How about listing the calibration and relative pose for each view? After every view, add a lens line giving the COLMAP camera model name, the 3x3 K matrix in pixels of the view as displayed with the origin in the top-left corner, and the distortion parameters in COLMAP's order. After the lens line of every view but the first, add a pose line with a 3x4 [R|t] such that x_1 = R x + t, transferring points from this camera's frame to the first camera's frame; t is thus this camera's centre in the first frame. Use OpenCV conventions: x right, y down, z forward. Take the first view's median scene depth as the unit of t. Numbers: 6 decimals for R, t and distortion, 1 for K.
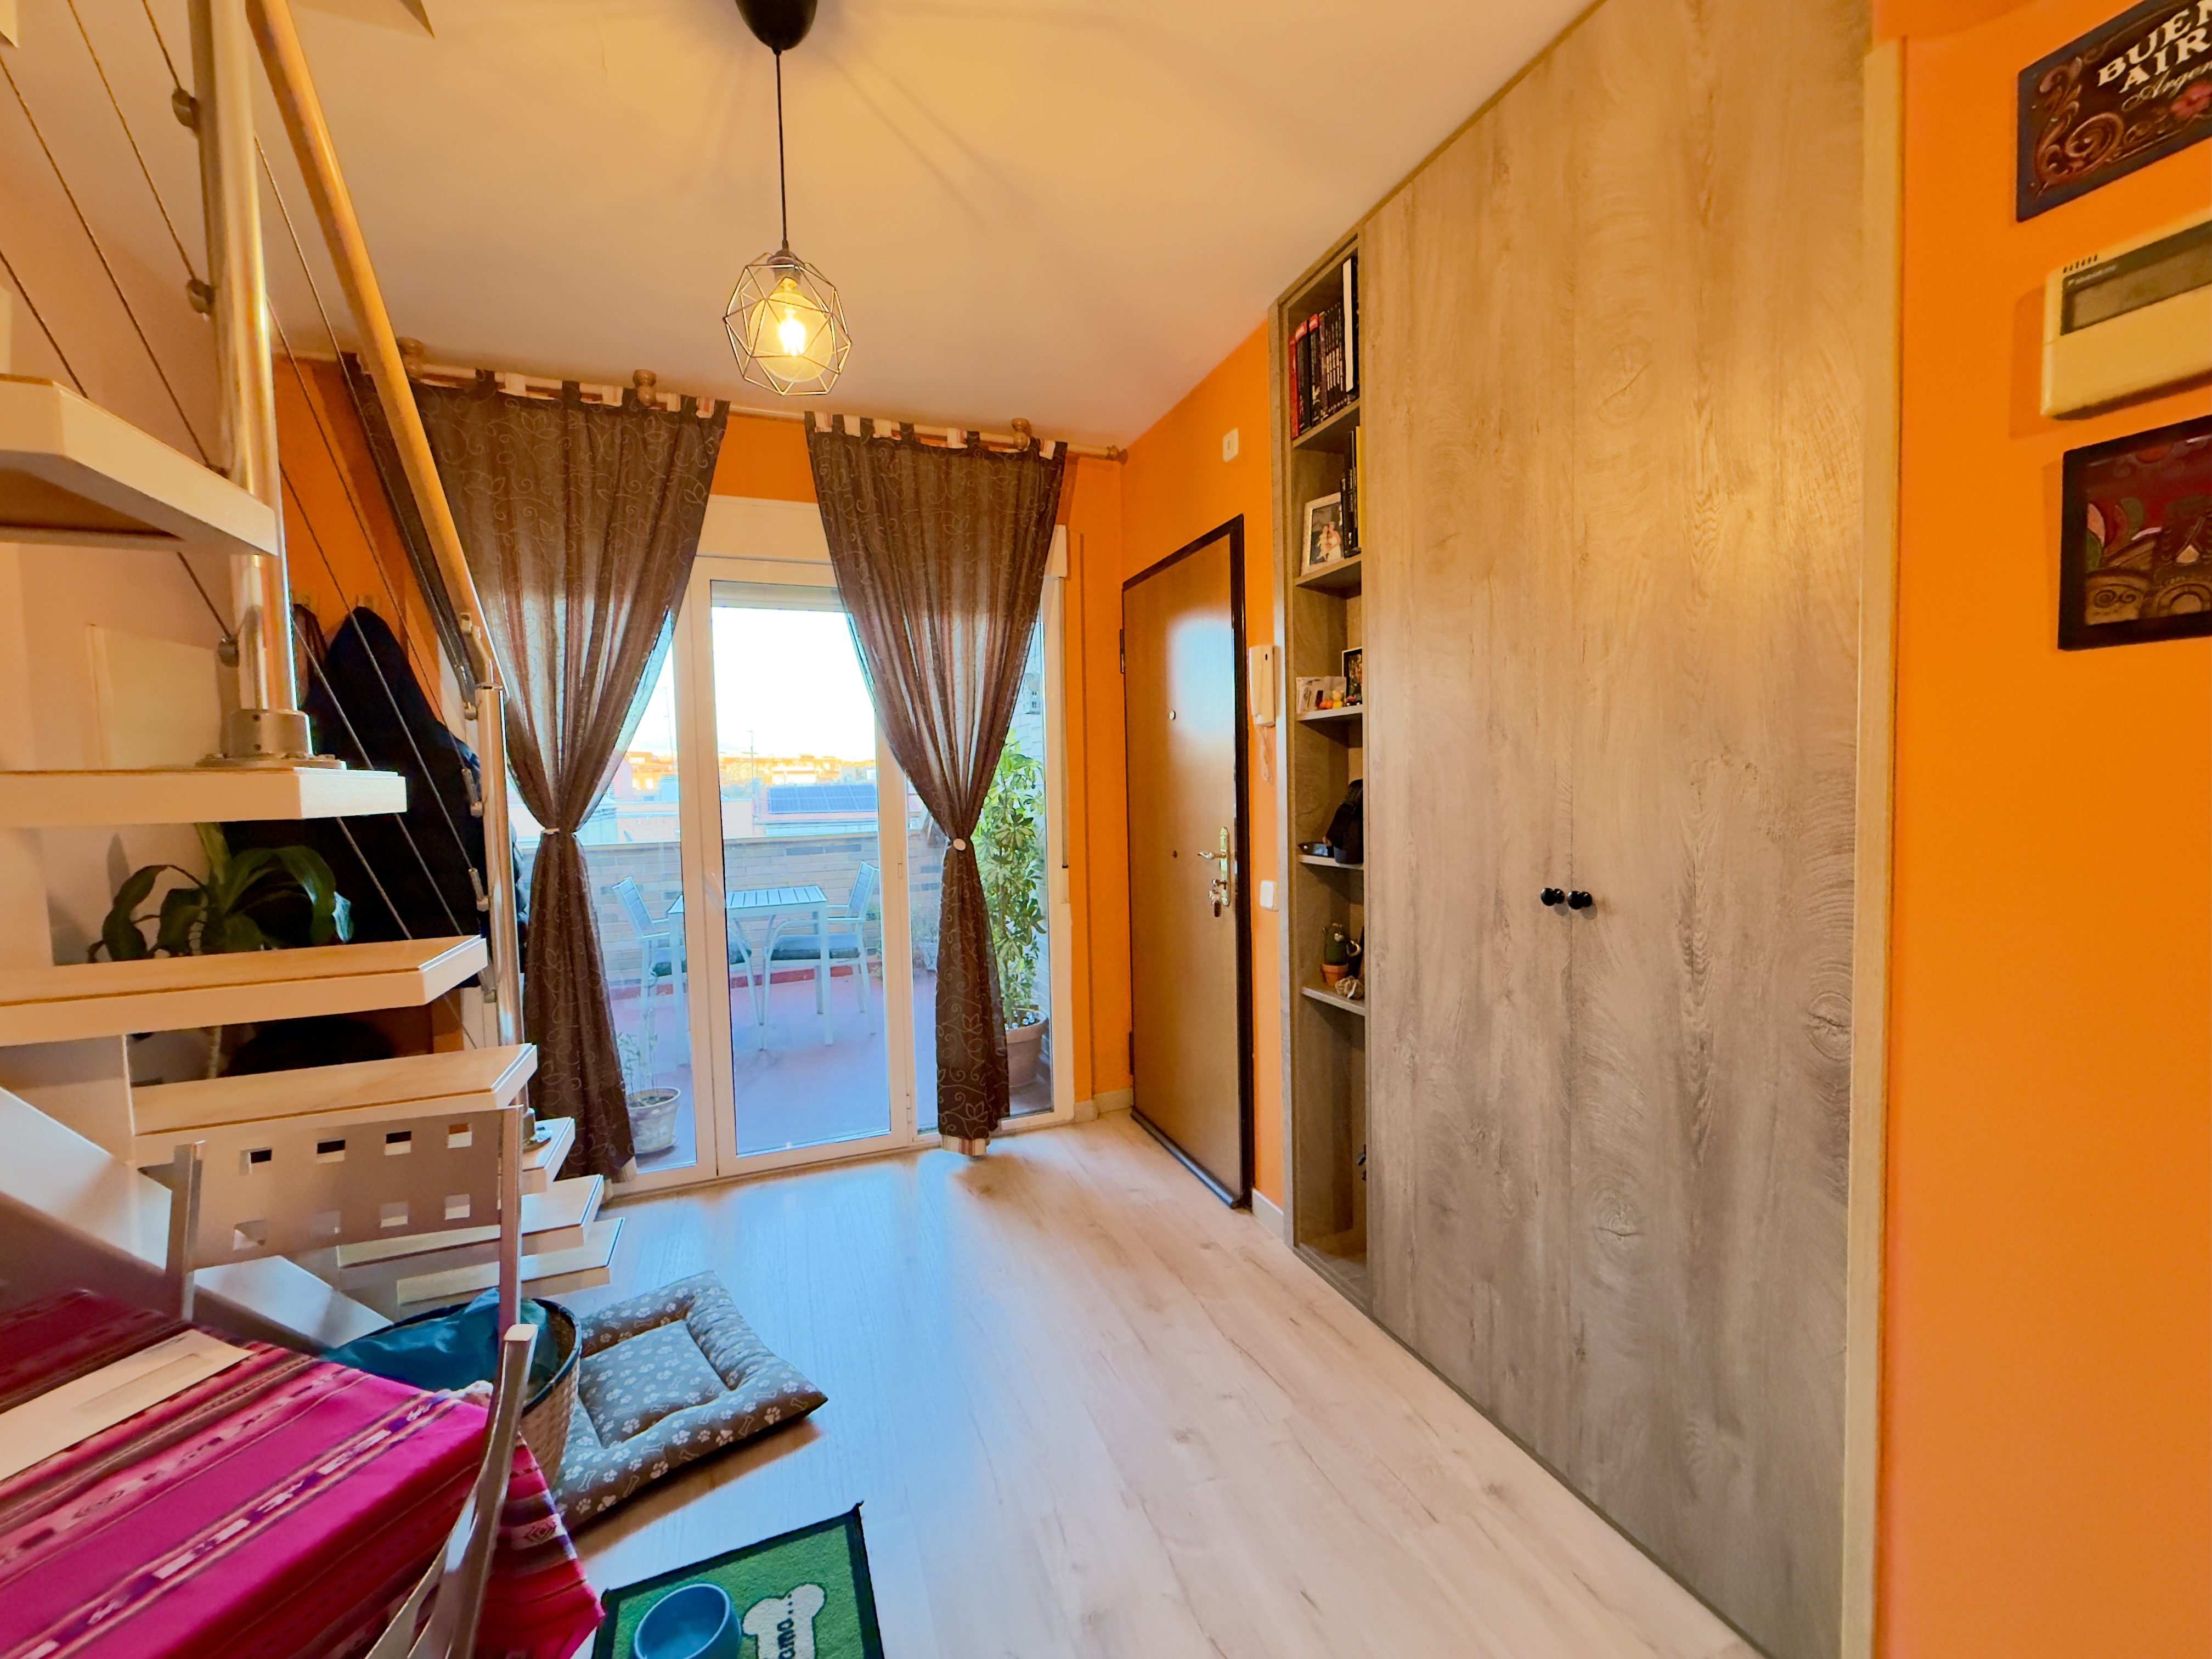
lens RADIAL K [[900.3, 0, 1109.1], [0, 900.3, 829.7], [0, 0, 1]] dist [-0.001306, 0.000407]
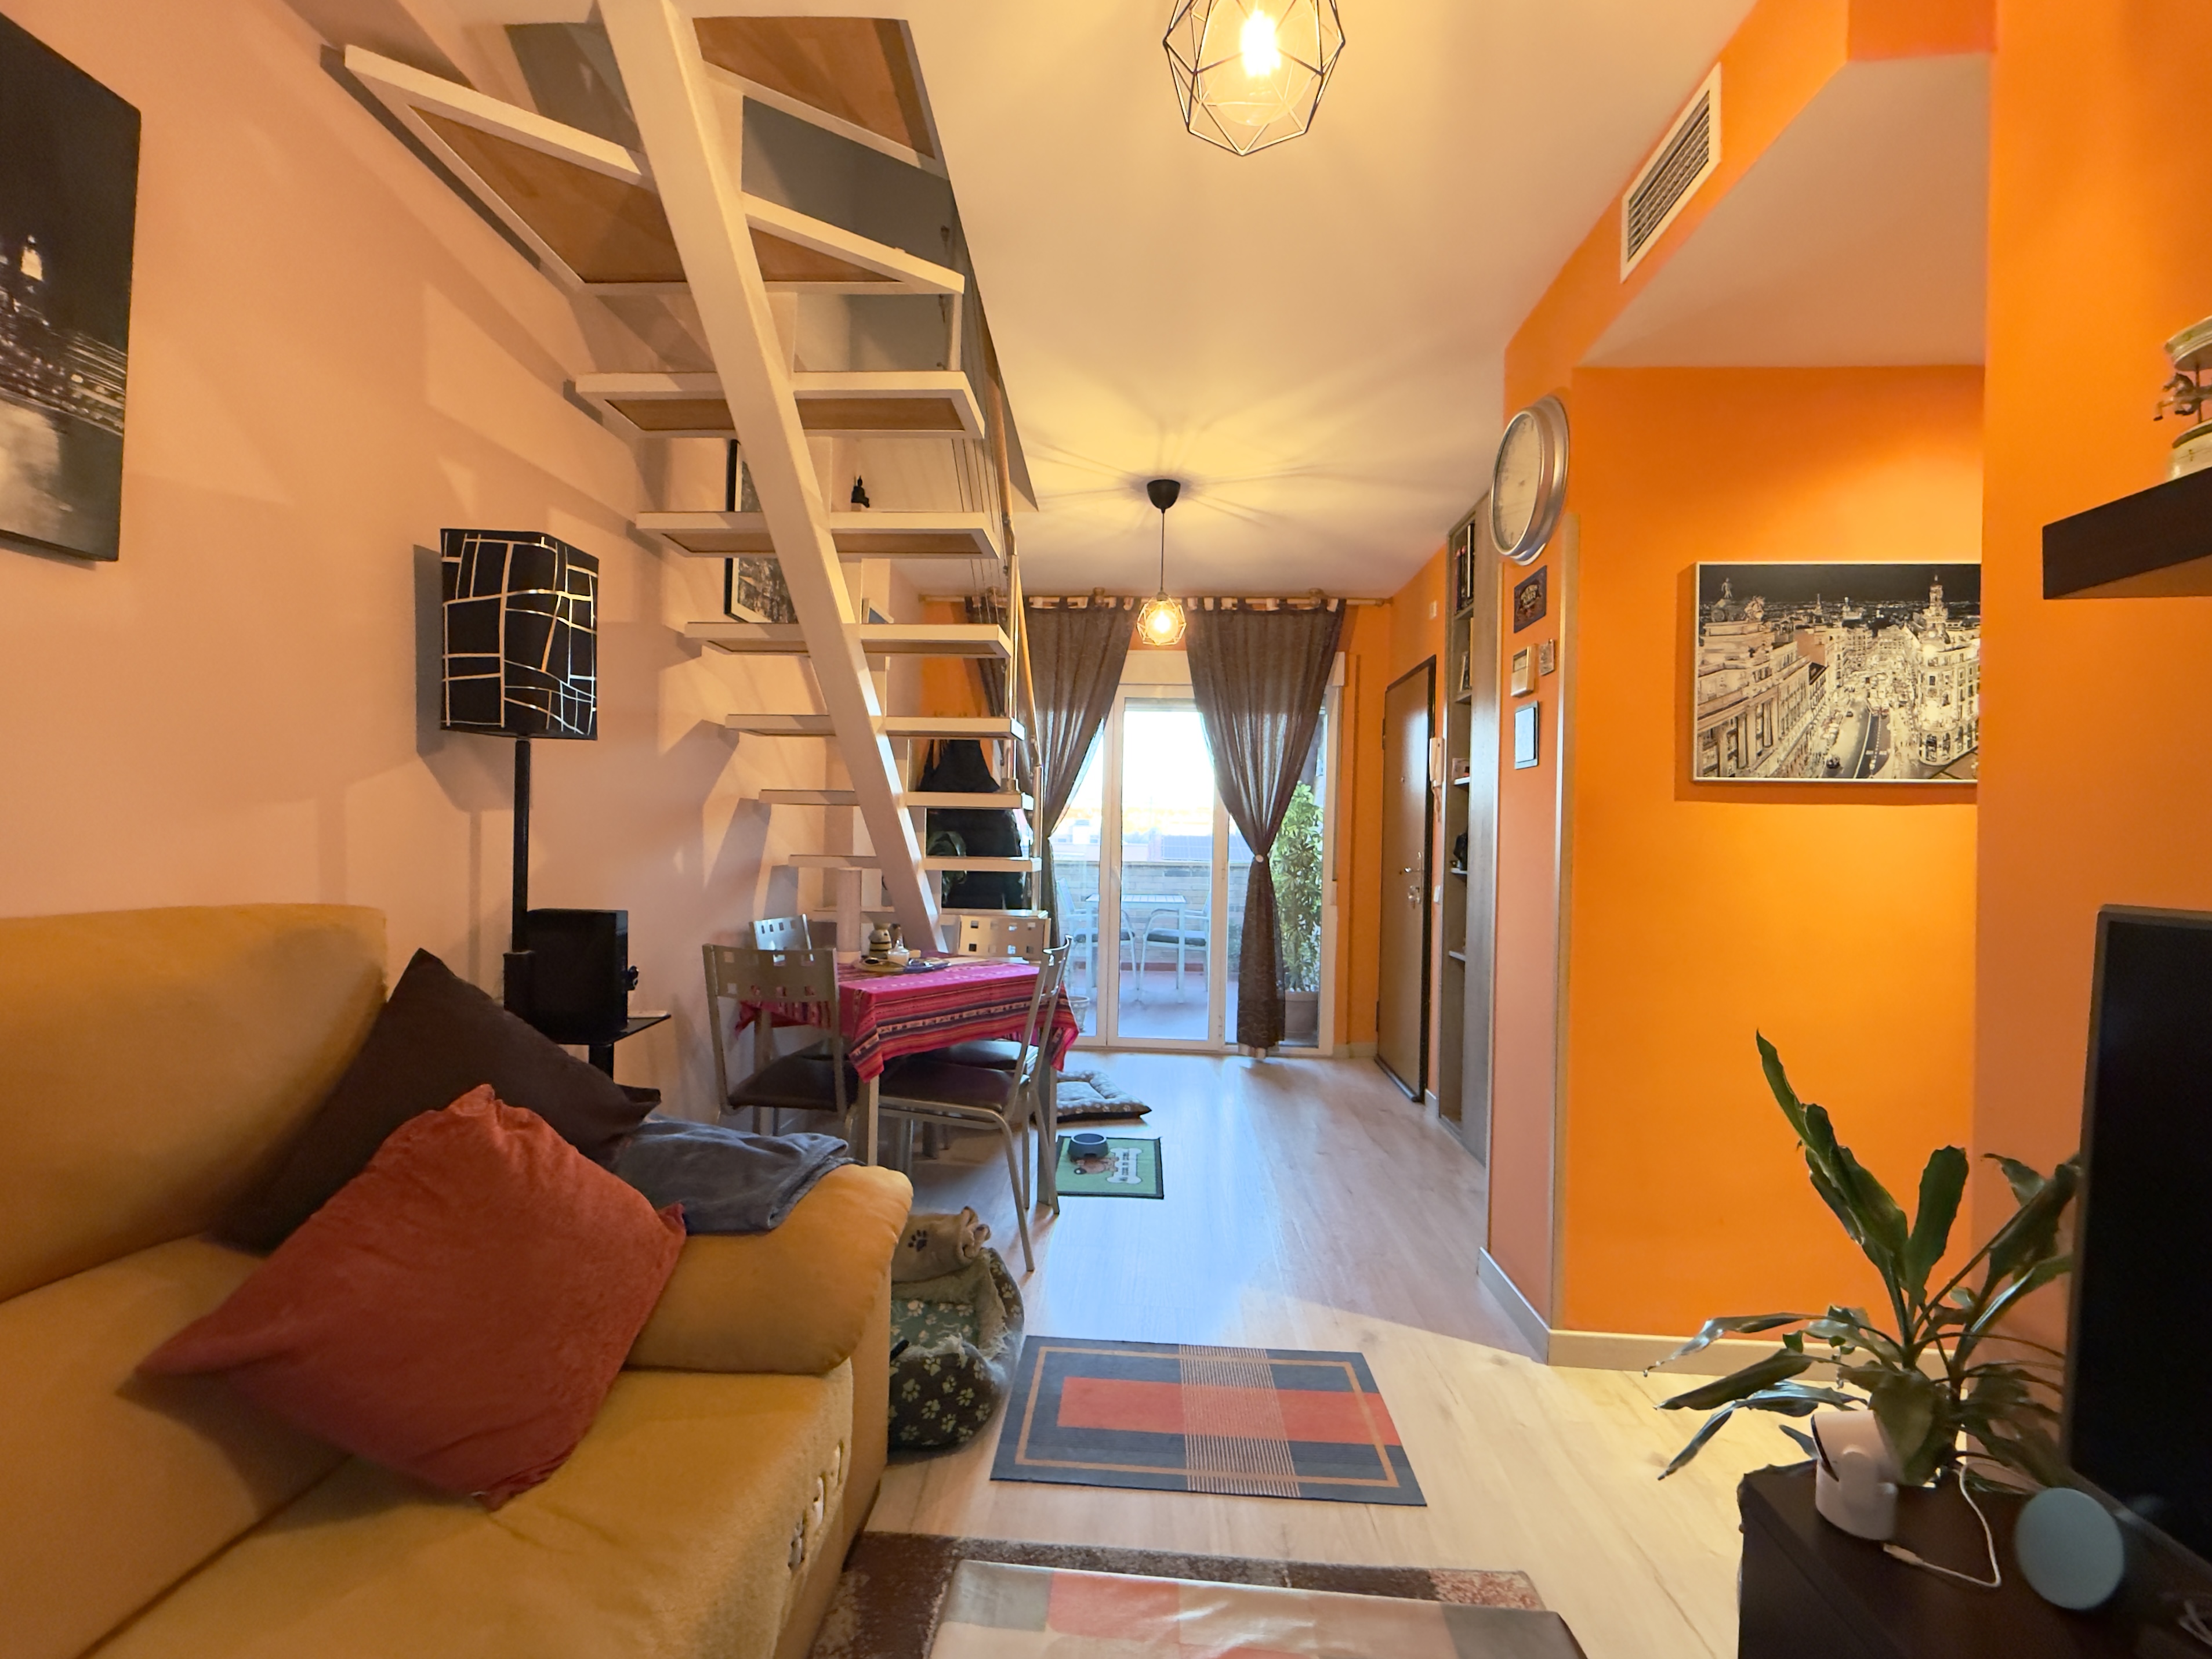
lens RADIAL K [[900.4, 0, 1104.2], [0, 900.4, 834.3], [0, 0, 1]] dist [-0.001306, 0.000407]
pose [[0.909366, 0.042543, -0.413815, 0.239067], [-0.064516, 0.997144, -0.039261, 0.054337], [0.410963, 0.062401, 0.909514, -0.553817]]
